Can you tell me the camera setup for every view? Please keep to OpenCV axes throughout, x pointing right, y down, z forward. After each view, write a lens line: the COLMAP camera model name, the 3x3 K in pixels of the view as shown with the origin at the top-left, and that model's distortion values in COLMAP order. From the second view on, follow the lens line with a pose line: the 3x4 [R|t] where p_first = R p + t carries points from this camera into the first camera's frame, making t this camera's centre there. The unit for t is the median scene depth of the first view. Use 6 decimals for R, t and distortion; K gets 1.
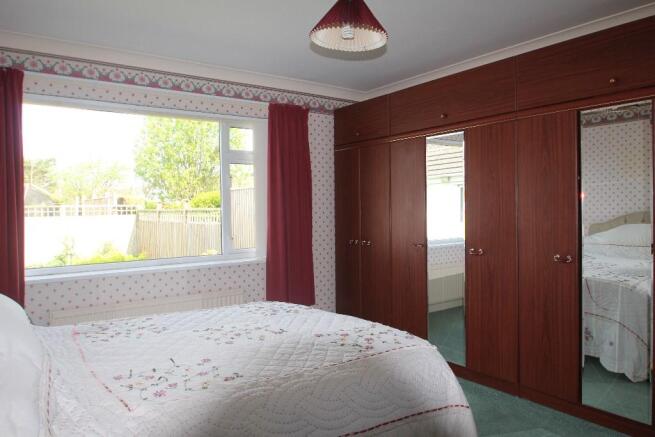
lens RADIAL K [[457.9, 0, 327.8], [0, 457.9, 217.8], [0, 0, 1]] dist [-0.002946, -0.003731]
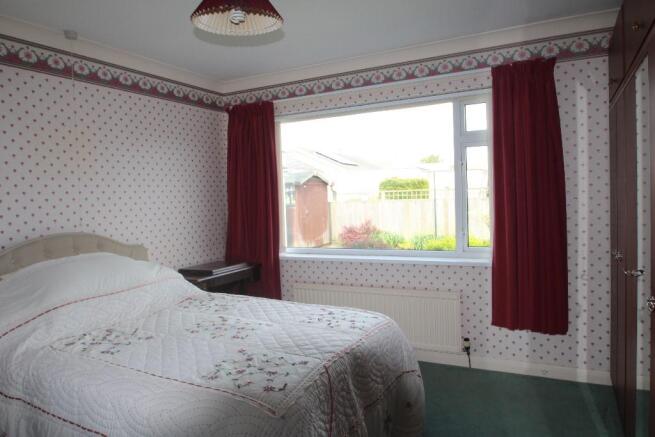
lens RADIAL K [[457.9, 0, 327.4], [0, 457.9, 218.0], [0, 0, 1]] dist [-0.002946, -0.003731]
pose [[0.468376, 0.037351, -0.882739, 0.442319], [0.007402, 0.998905, 0.046193, -0.028391], [0.883498, -0.028170, 0.467587, 0.367285]]
